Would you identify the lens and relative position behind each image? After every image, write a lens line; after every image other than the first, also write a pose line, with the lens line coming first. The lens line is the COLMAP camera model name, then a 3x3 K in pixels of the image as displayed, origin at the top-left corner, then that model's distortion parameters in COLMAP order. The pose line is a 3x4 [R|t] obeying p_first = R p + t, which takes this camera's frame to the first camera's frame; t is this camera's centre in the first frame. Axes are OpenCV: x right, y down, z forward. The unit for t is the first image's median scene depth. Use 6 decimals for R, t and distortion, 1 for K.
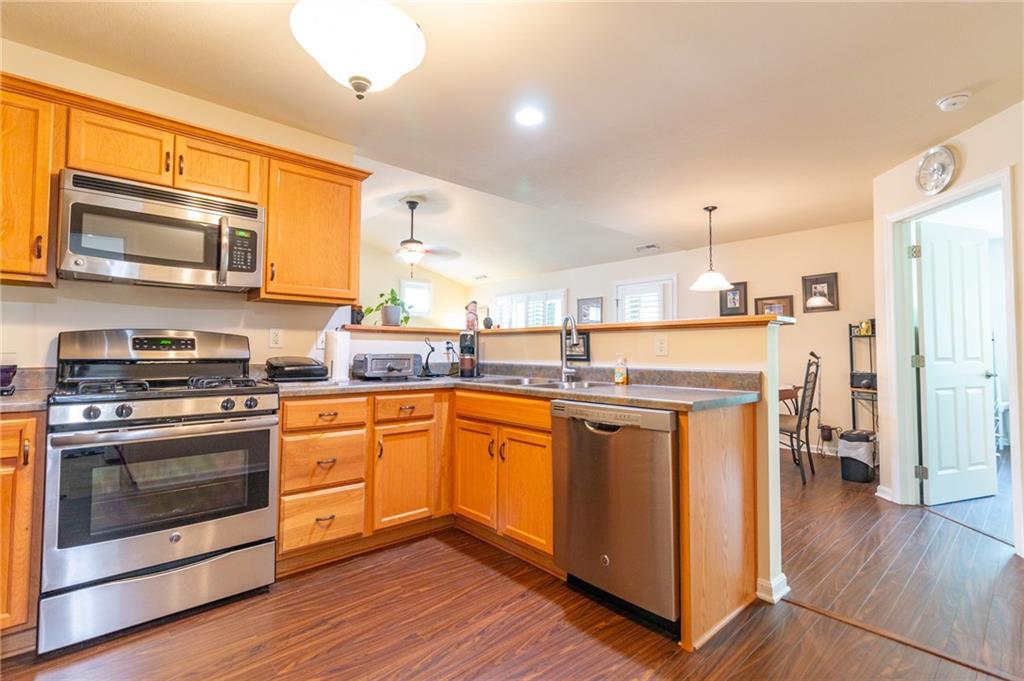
lens RADIAL K [[470.6, 0, 515.1], [0, 470.6, 340.9], [0, 0, 1]] dist [-0.001755, 0.000078]
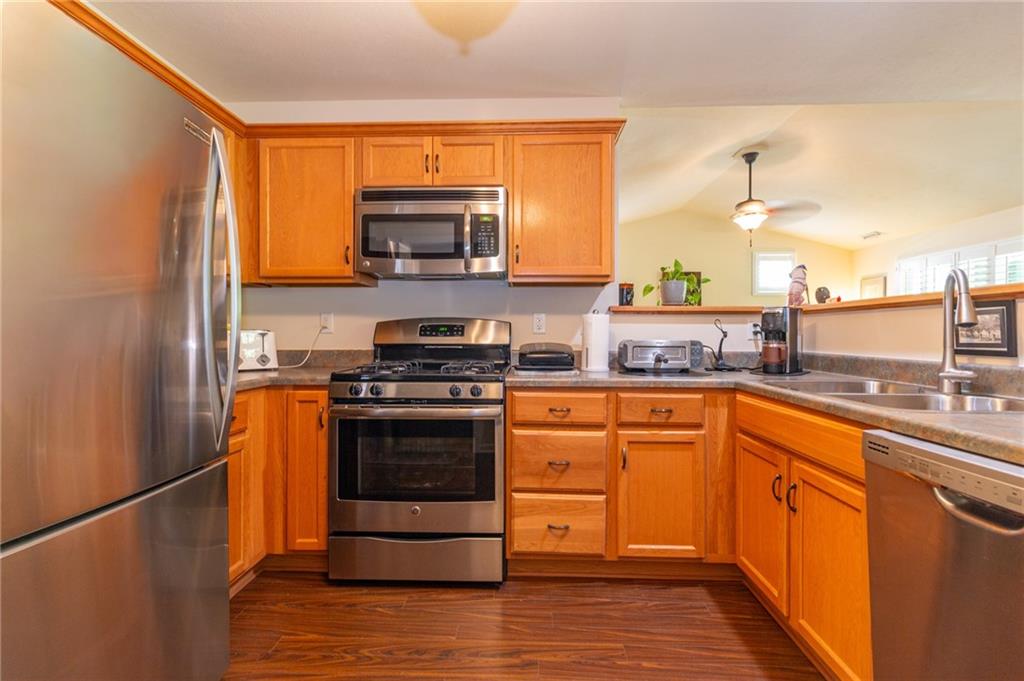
lens RADIAL K [[470.6, 0, 512.9], [0, 470.6, 336.8], [0, 0, 1]] dist [-0.001755, 0.000078]
pose [[0.716611, -0.000006, -0.697473, 0.142307], [0.016694, 0.999714, 0.017144, 0.004527], [0.697274, -0.023929, 0.716406, 0.301189]]
